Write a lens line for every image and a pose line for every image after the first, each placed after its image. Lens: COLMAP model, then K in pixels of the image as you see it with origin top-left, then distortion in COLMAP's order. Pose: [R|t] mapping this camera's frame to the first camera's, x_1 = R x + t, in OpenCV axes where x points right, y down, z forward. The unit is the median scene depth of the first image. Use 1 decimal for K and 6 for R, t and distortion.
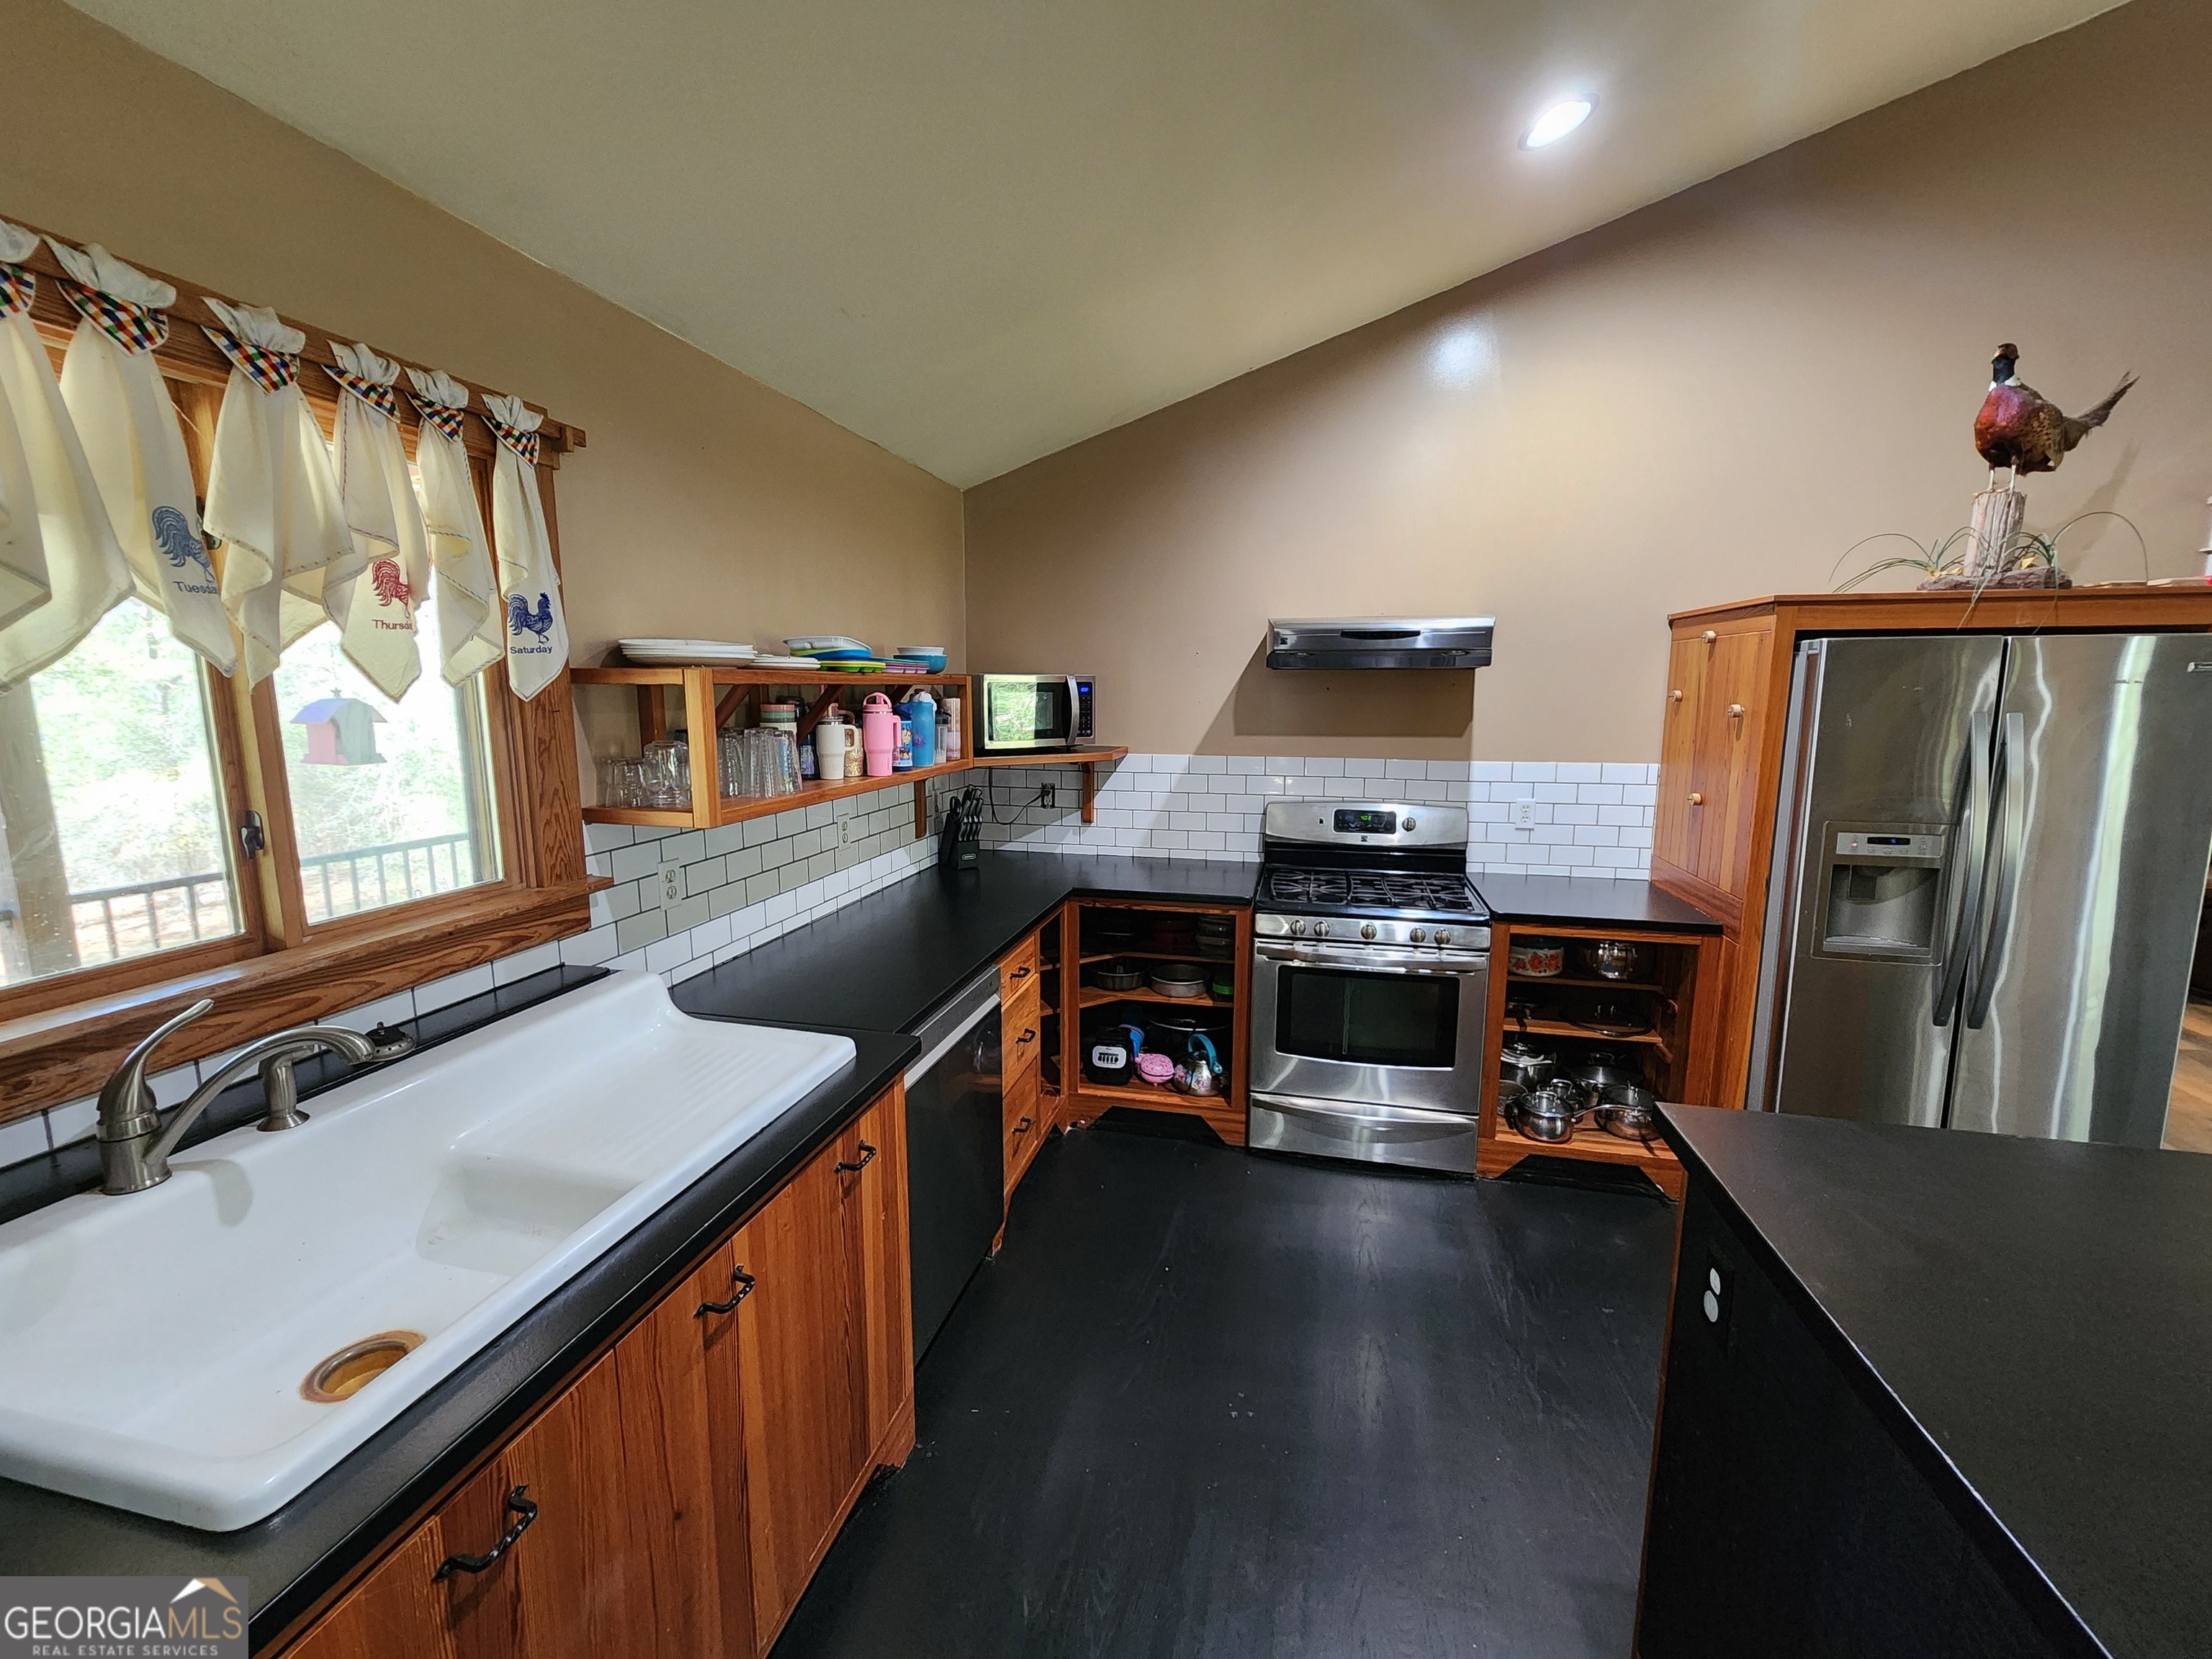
lens RADIAL K [[910.6, 0, 1108.8], [0, 910.6, 824.3], [0, 0, 1]] dist [-0.001097, 0.000851]
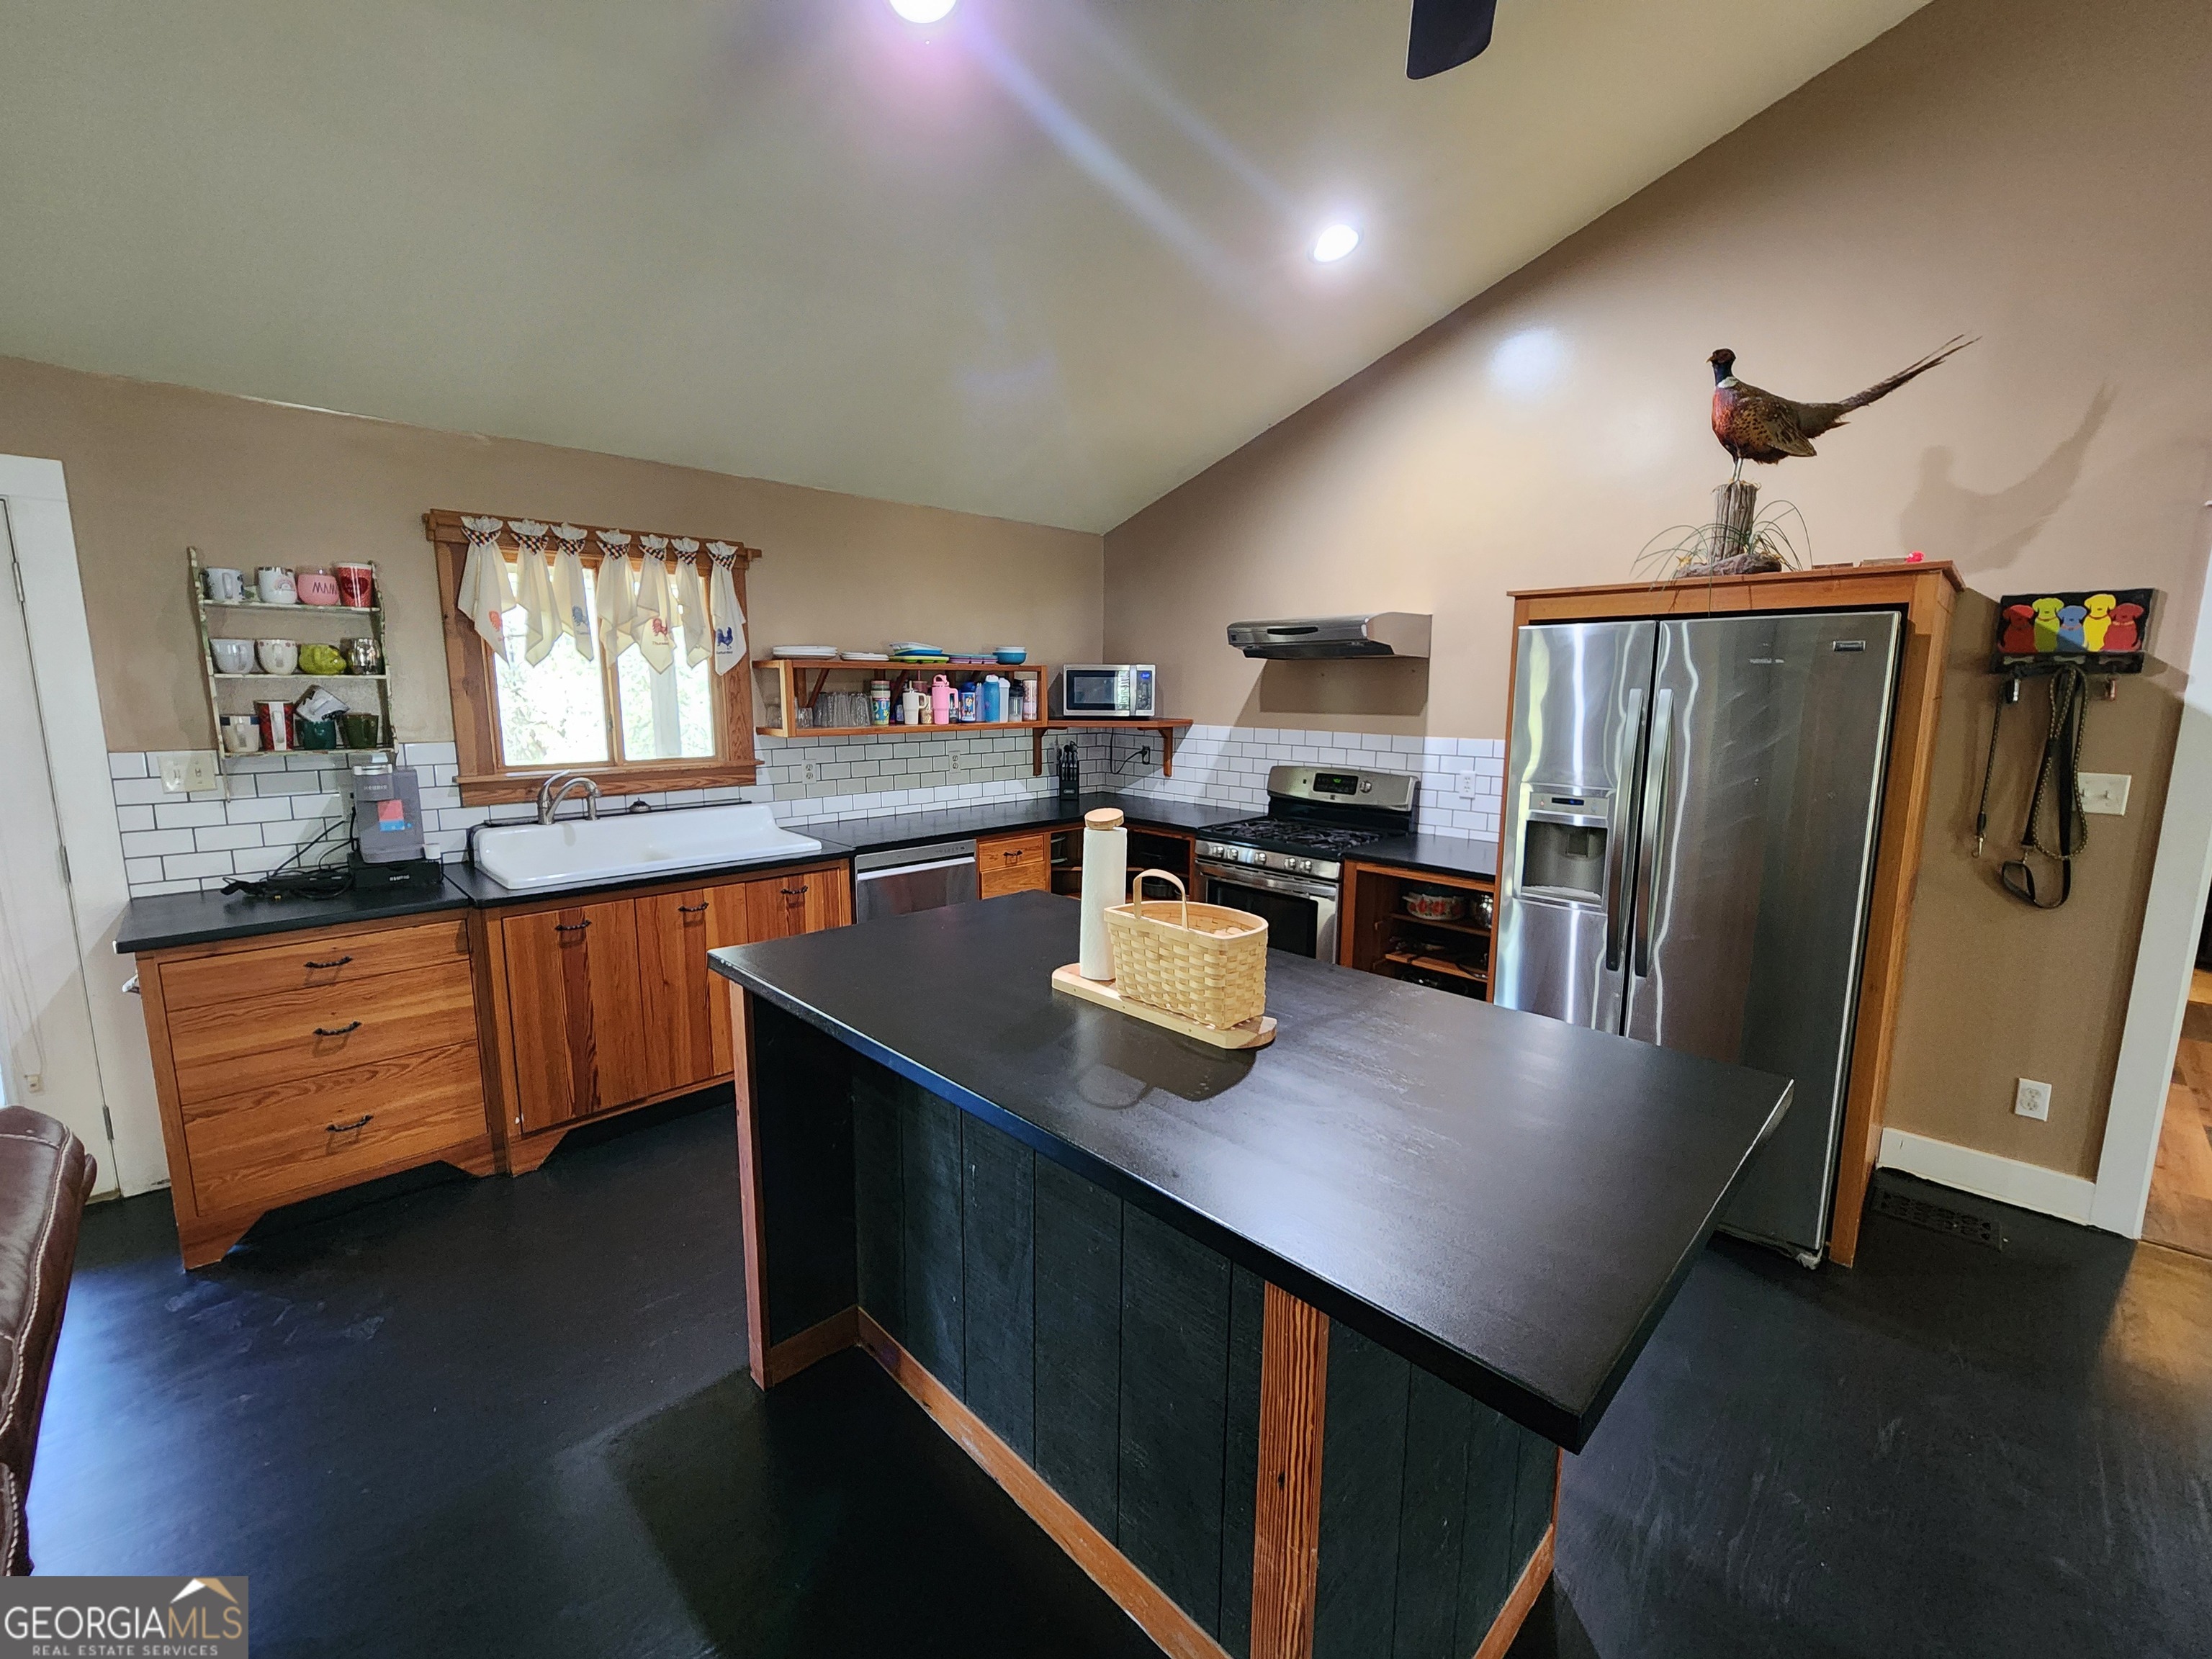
lens RADIAL K [[910.6, 0, 1108.8], [0, 910.6, 824.3], [0, 0, 1]] dist [-0.001097, 0.000851]
pose [[0.847430, 0.084719, -0.524104, 0.844894], [-0.083498, 0.996168, 0.026017, 0.057220], [0.524299, 0.021714, 0.851257, -0.247999]]
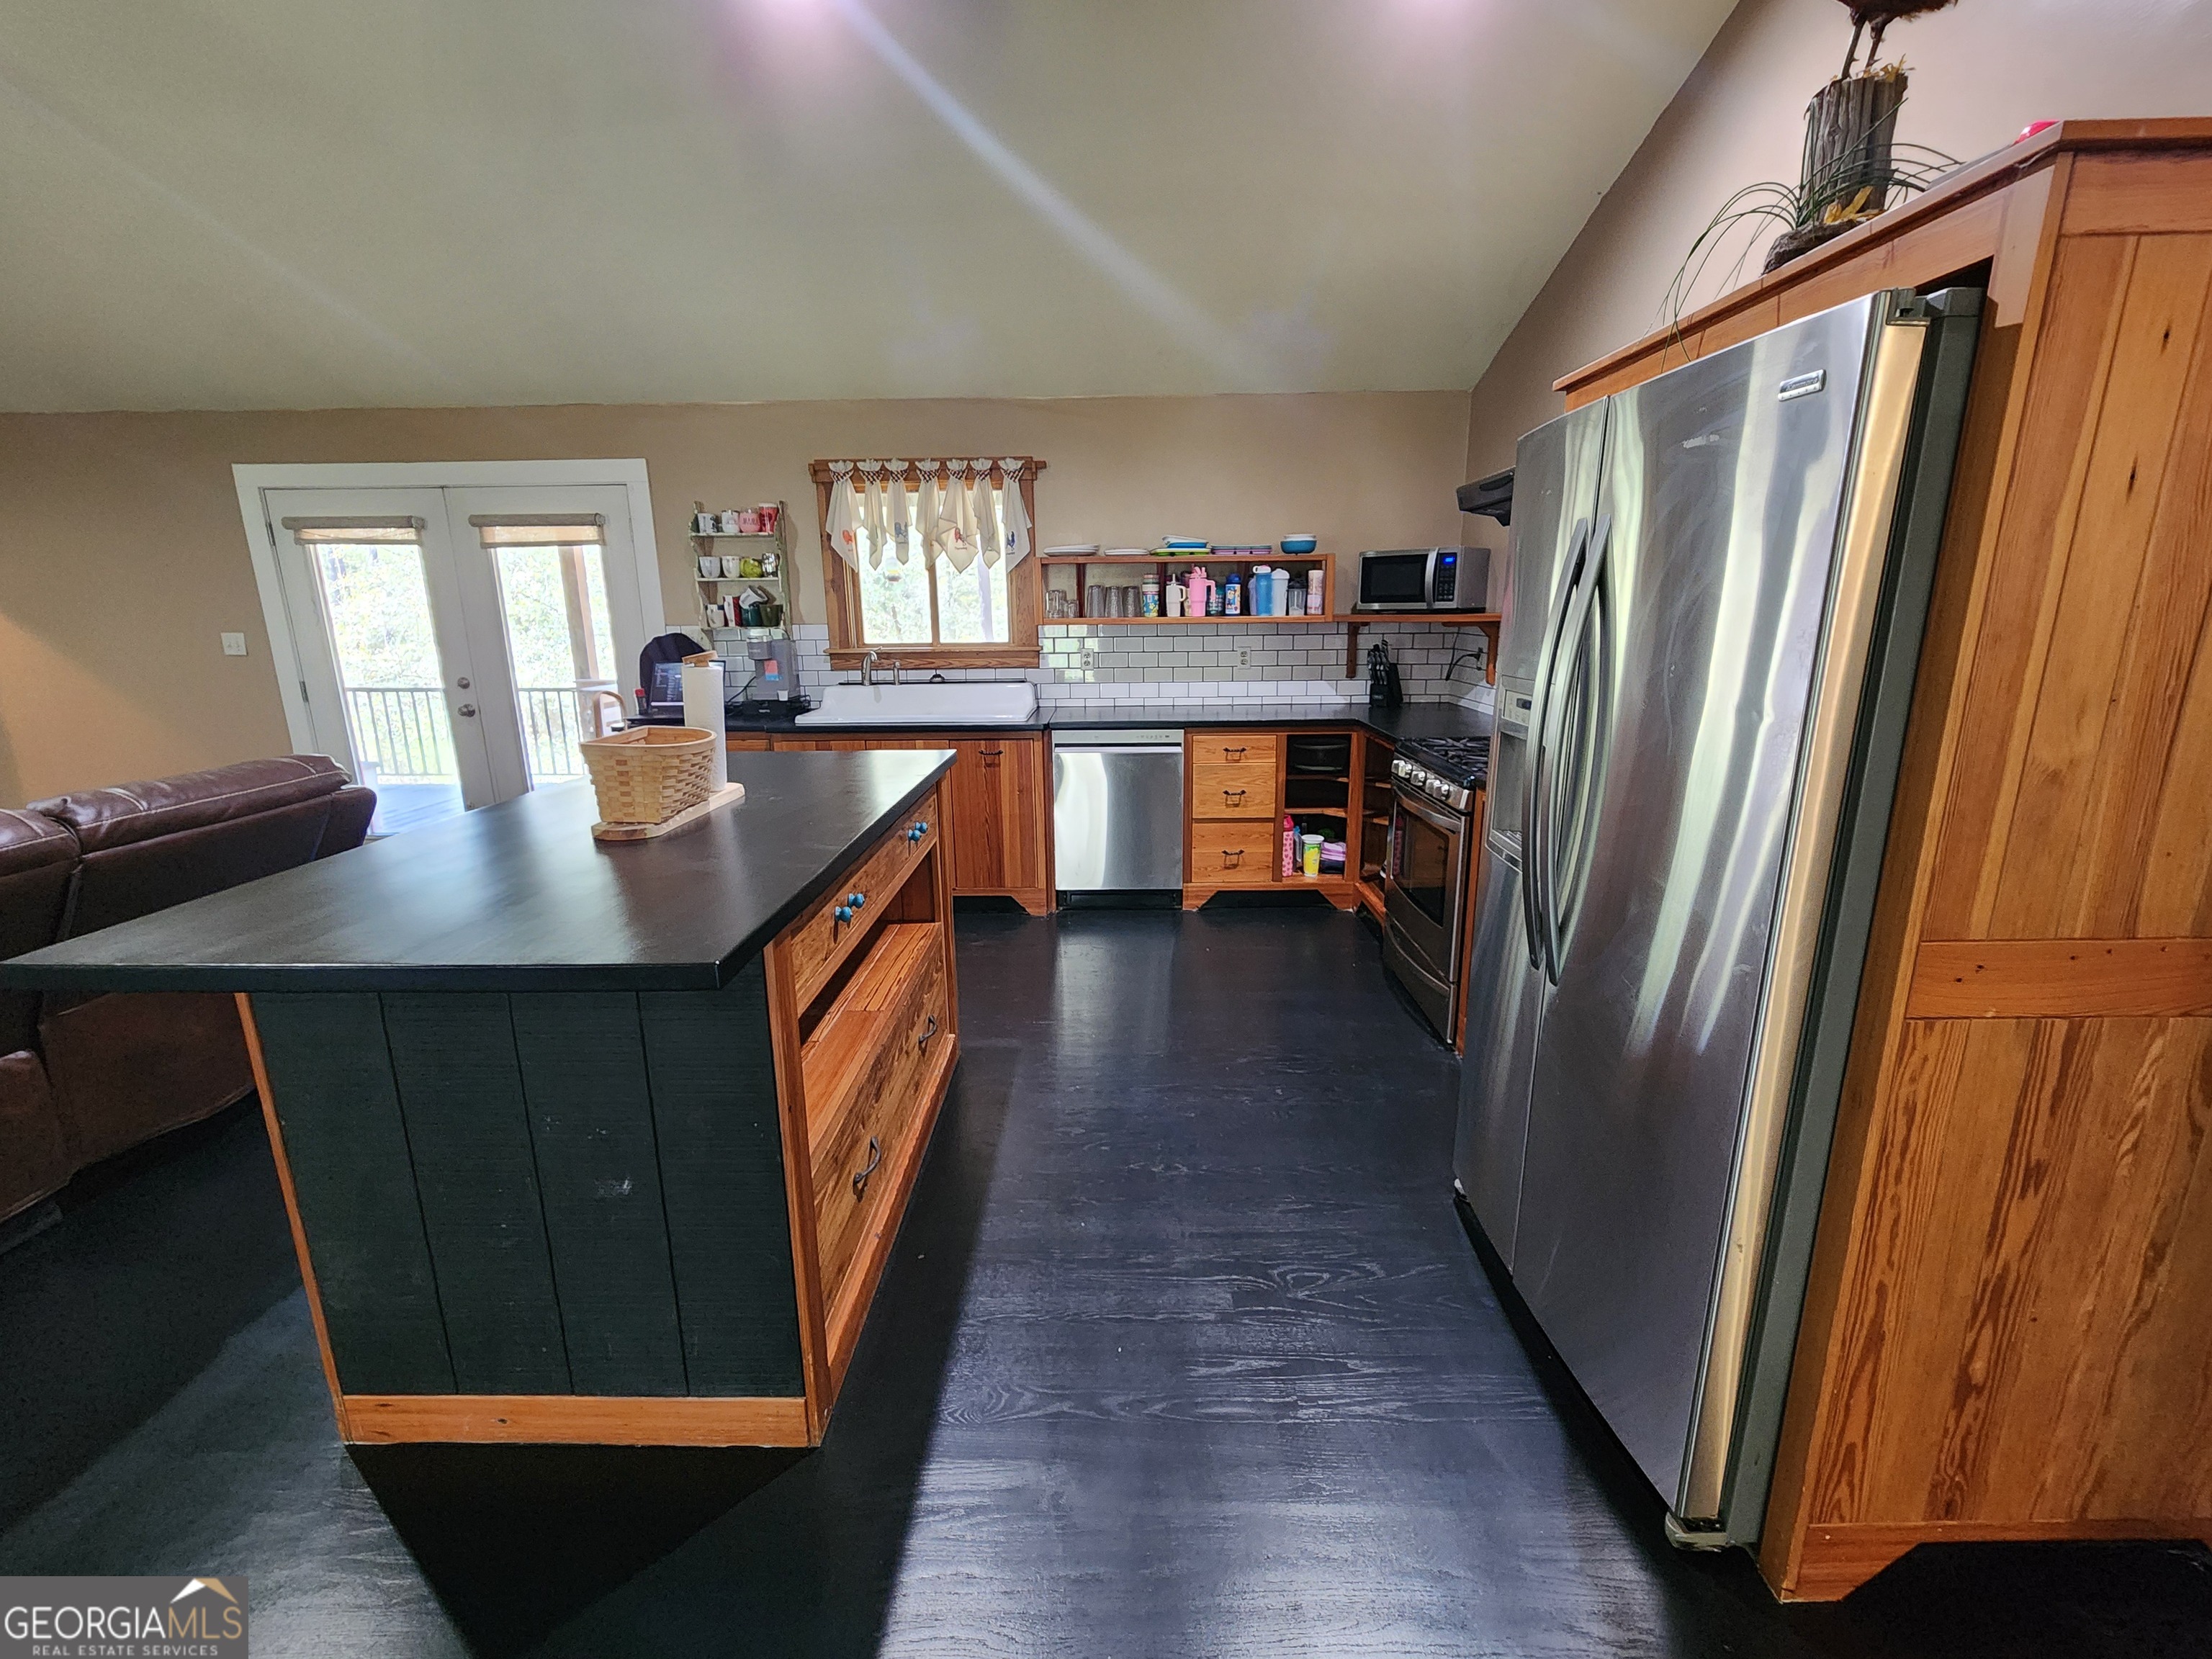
lens RADIAL K [[910.6, 0, 1108.8], [0, 910.6, 824.3], [0, 0, 1]] dist [-0.001097, 0.000851]
pose [[0.223355, 0.221933, -0.949136, 1.317838], [-0.133659, 0.971510, 0.195712, 0.012148], [0.965530, 0.083147, 0.246655, 0.418895]]
